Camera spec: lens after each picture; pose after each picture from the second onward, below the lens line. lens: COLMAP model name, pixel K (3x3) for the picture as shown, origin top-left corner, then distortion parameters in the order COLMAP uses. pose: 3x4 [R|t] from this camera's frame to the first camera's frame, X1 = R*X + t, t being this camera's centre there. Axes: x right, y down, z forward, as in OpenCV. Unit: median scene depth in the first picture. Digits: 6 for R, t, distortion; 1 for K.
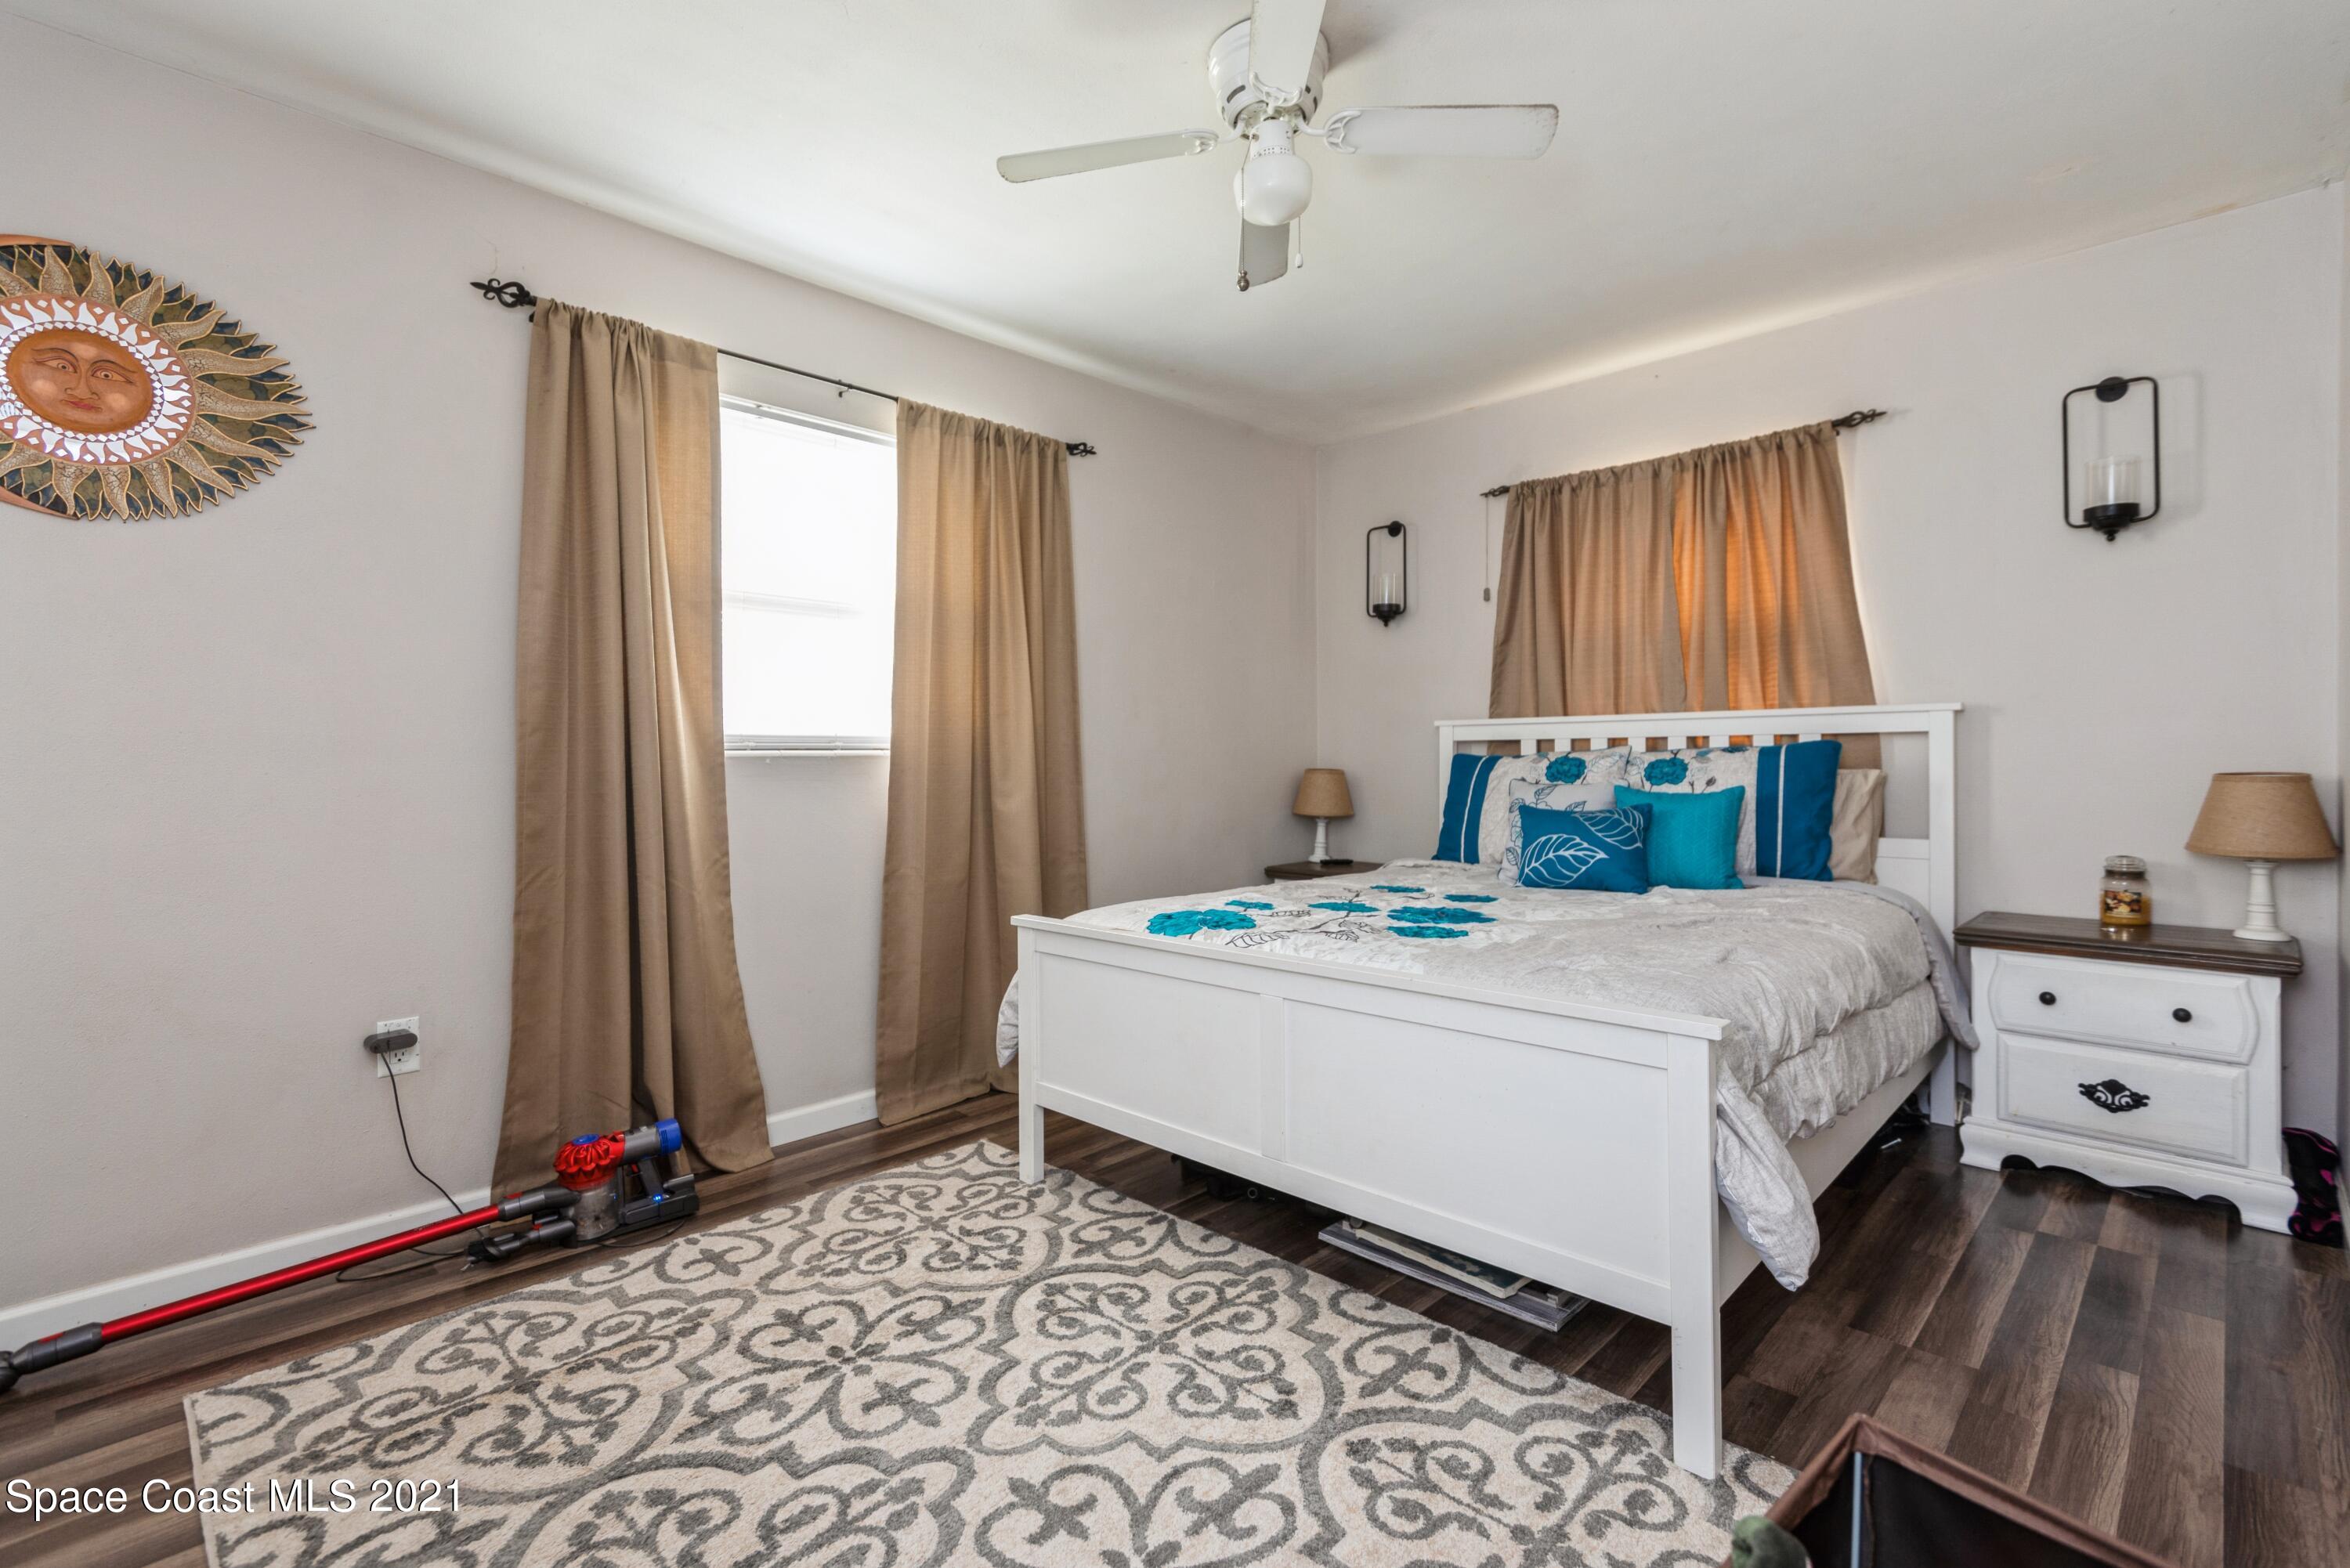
lens RADIAL K [[1070.6, 0, 1164.1], [0, 1070.6, 777.6], [0, 0, 1]] dist [0.038200, -0.019429]
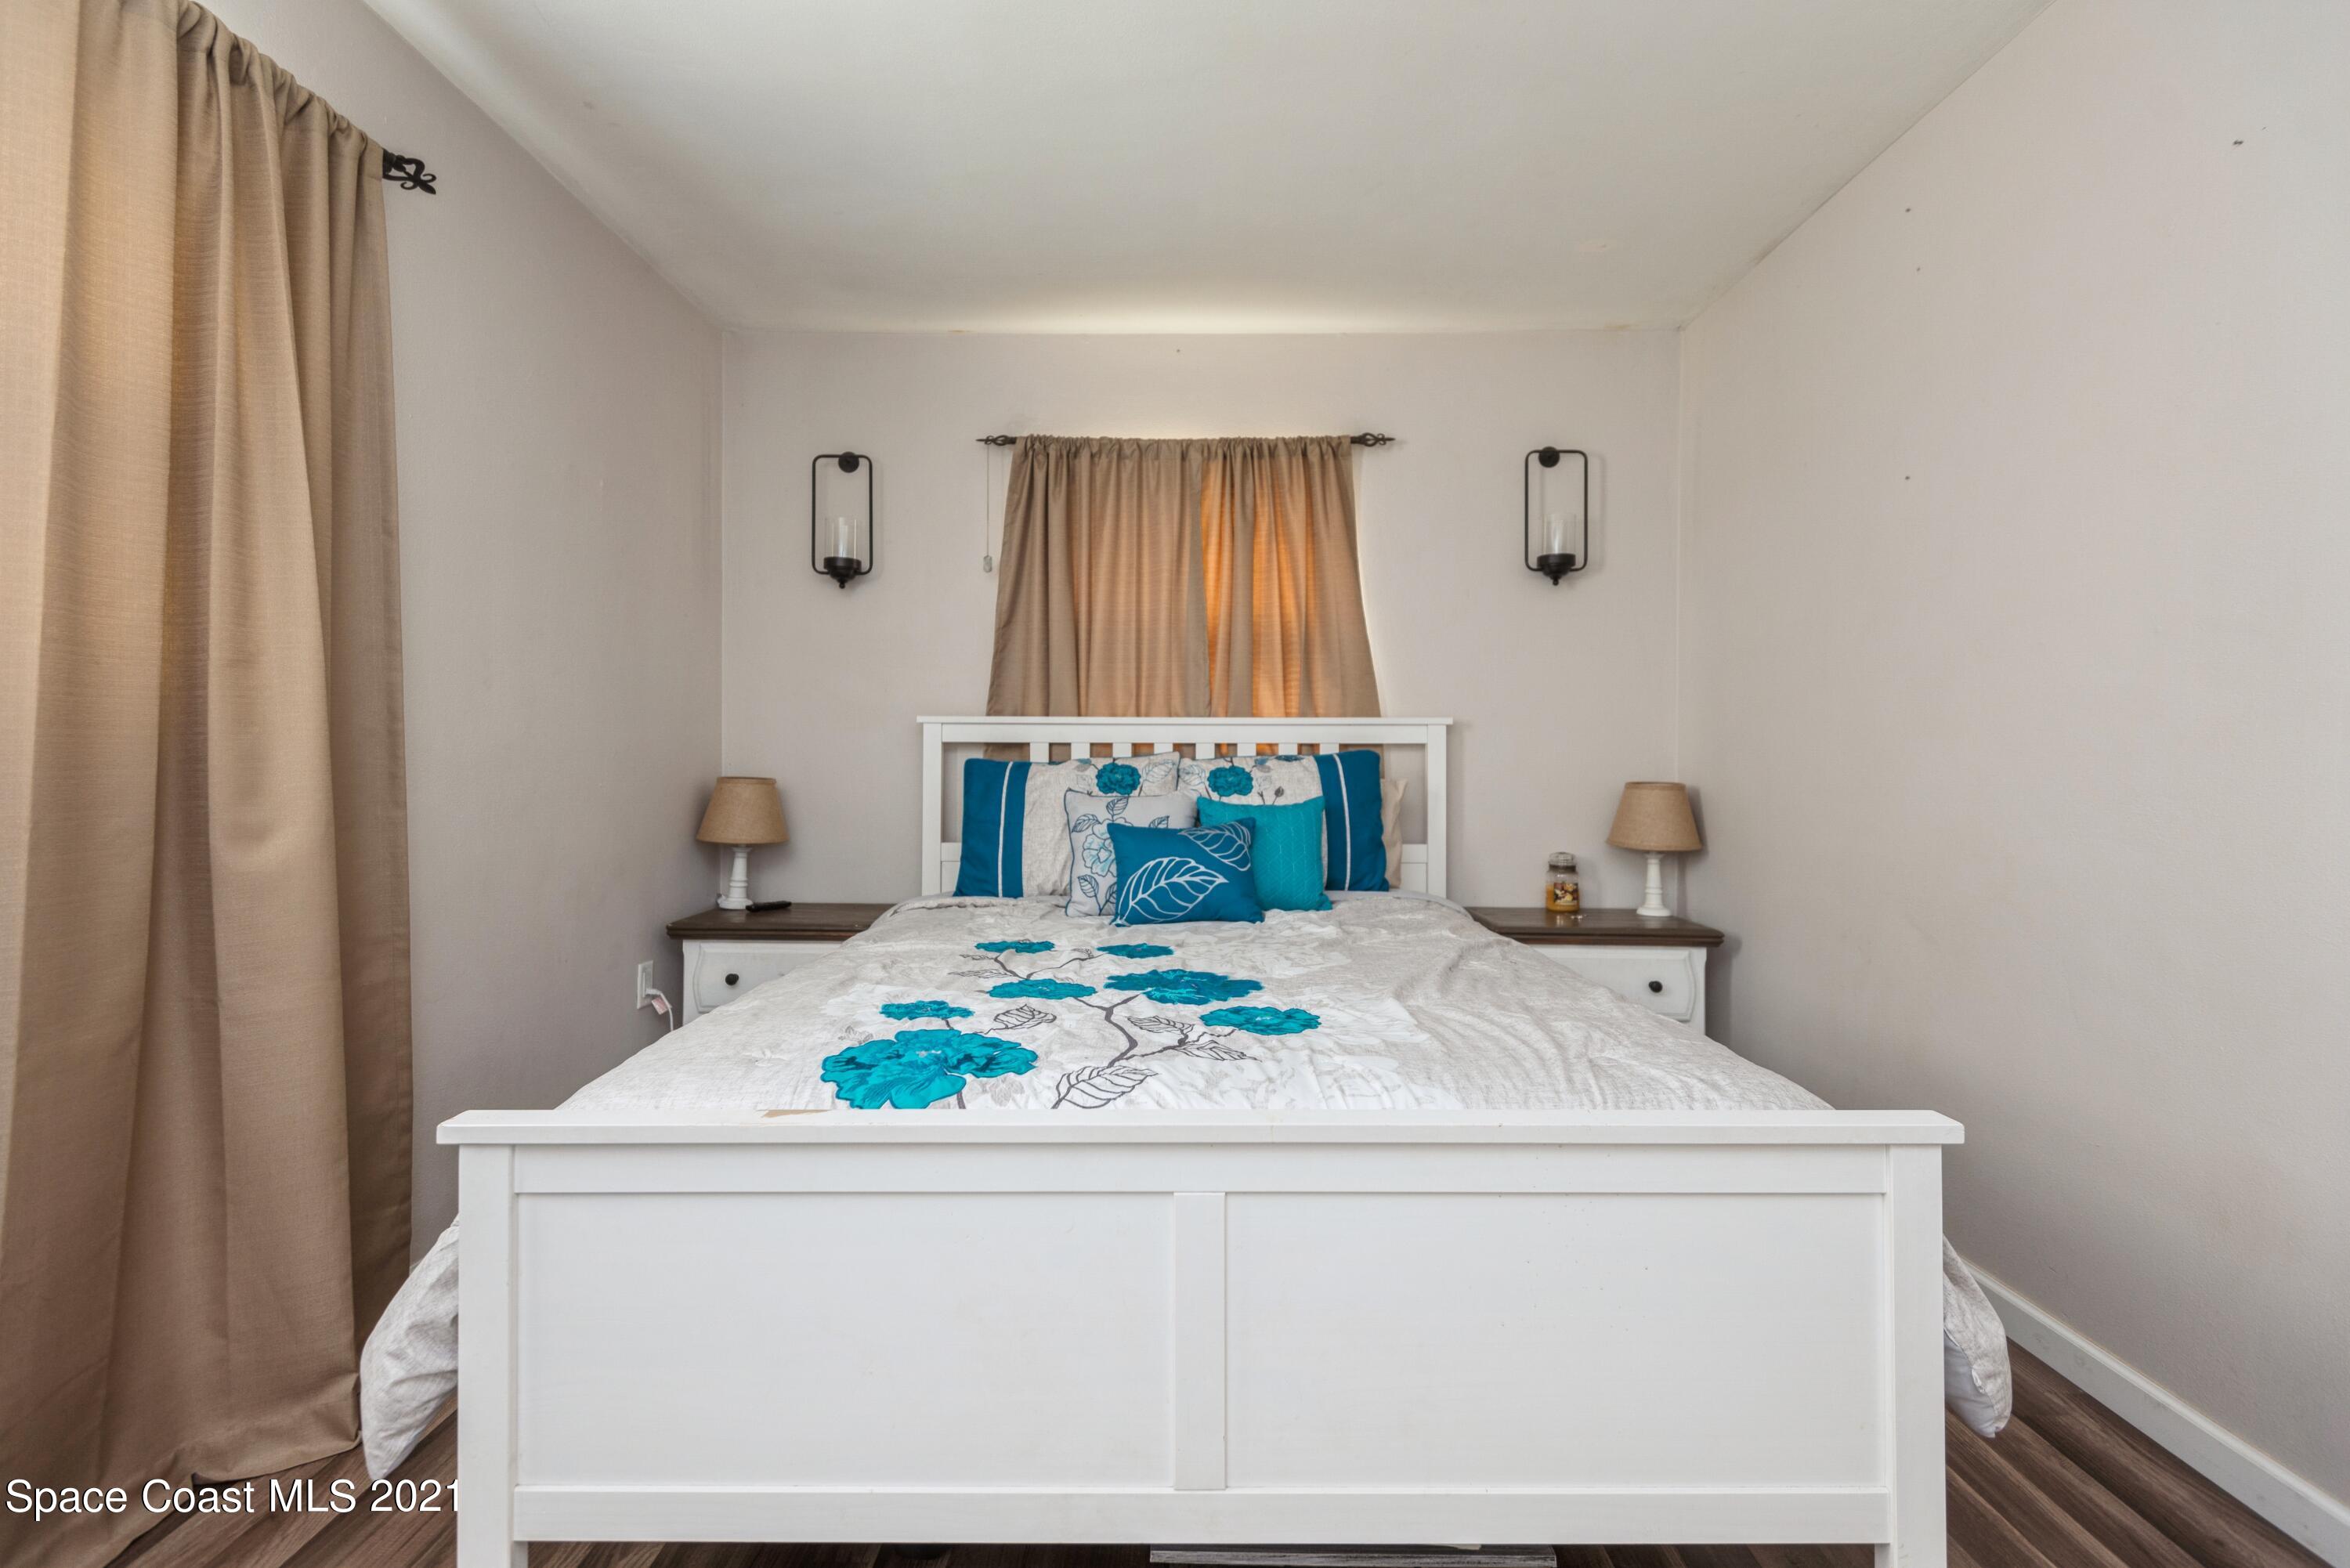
lens RADIAL K [[1056.9, 0, 1178.5], [0, 1056.9, 763.2], [0, 0, 1]] dist [0.037370, -0.018072]
pose [[0.716229, 0.010048, 0.697793, -0.181946], [0.003693, 0.999828, -0.018188, -0.004612], [-0.697855, 0.015604, 0.716069, 0.382027]]
